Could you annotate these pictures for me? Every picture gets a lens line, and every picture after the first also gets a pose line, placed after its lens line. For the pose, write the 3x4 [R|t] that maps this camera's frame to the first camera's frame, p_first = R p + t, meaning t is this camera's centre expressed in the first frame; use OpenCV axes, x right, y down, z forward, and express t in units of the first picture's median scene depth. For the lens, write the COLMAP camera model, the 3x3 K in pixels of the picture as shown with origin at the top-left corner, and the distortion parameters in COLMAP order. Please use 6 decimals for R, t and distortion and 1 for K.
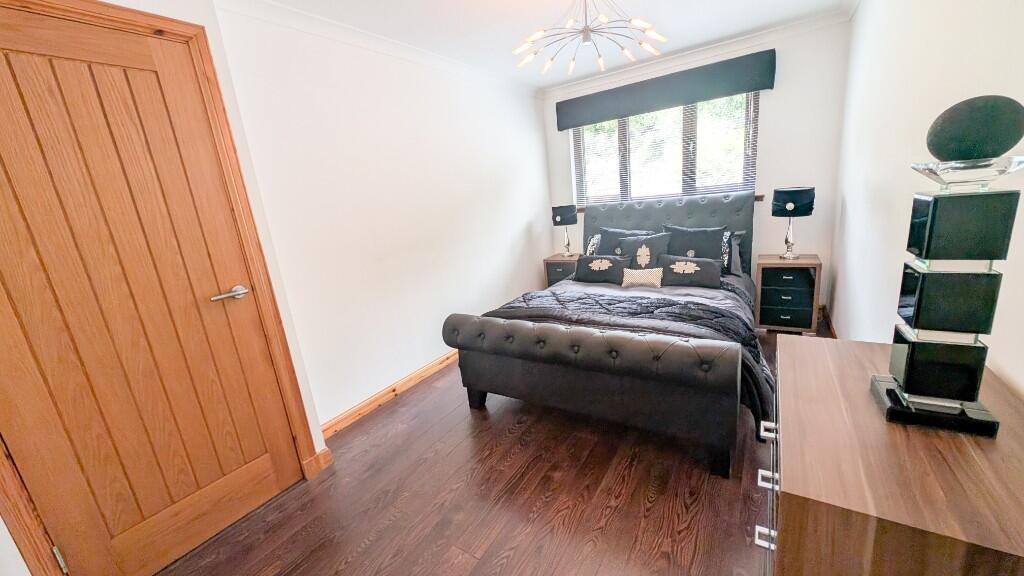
lens RADIAL K [[385.0, 0, 514.5], [0, 385.0, 285.7], [0, 0, 1]] dist [0.024642, -0.008294]
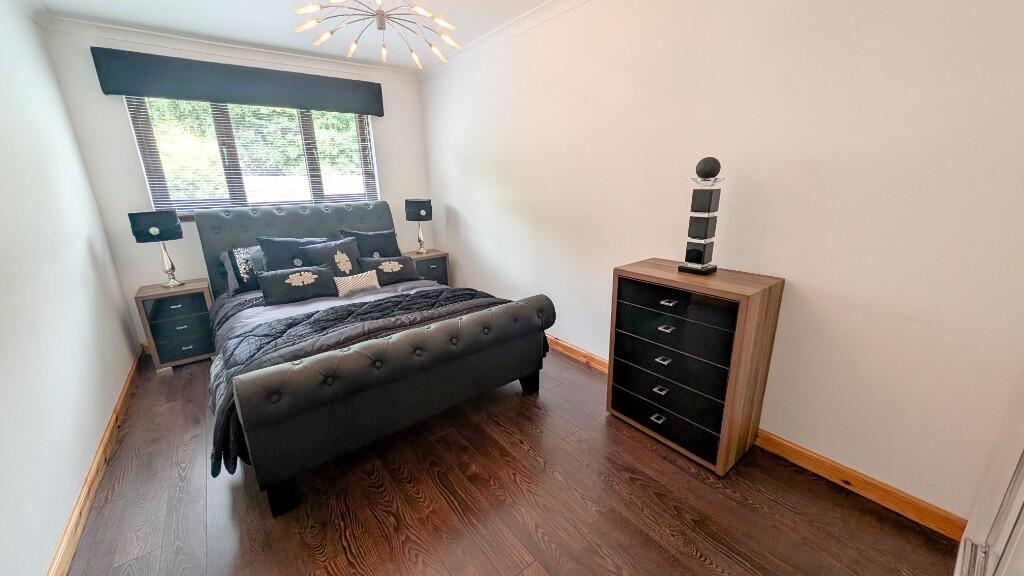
lens RADIAL K [[385.0, 0, 514.5], [0, 385.0, 285.7], [0, 0, 1]] dist [0.024642, -0.008294]
pose [[0.329254, -0.164369, 0.929825, -0.424680], [0.210906, 0.972656, 0.097258, -0.025038], [-0.920386, 0.164083, 0.354918, 0.289141]]
